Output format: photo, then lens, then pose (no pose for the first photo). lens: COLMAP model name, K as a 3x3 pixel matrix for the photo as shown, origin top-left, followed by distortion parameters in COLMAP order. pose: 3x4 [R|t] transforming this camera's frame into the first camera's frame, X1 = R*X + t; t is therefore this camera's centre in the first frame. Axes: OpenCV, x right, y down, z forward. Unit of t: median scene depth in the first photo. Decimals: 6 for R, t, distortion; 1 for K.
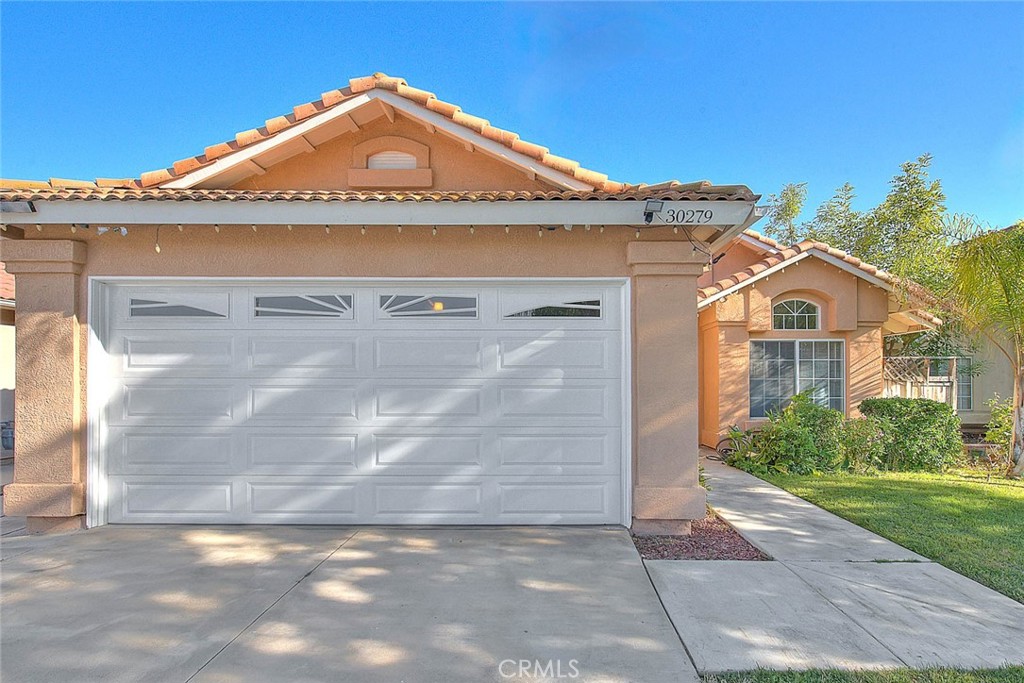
lens RADIAL K [[442.0, 0, 547.0], [0, 442.0, 362.8], [0, 0, 1]] dist [-0.001274, -0.000130]
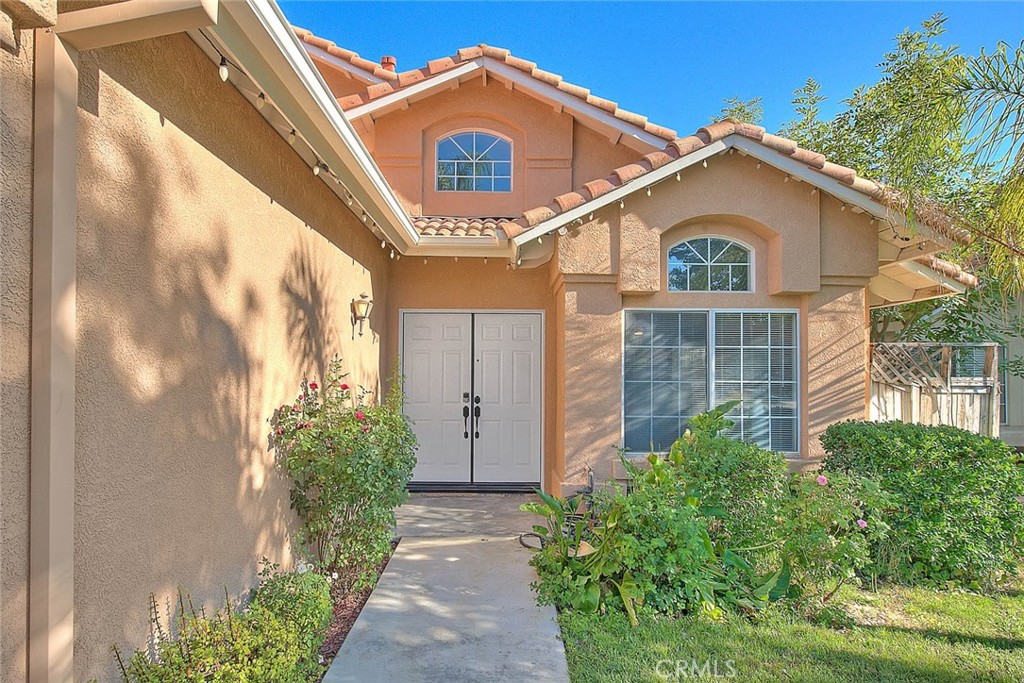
lens RADIAL K [[476.2, 0, 512.0], [0, 476.2, 341.5], [0, 0, 1]] dist [-0.001195, -0.000463]
pose [[0.999966, 0.007837, -0.002544, 0.327539], [-0.007873, 0.999869, -0.014175, -0.002238], [0.002433, 0.014195, 0.999896, 0.419284]]
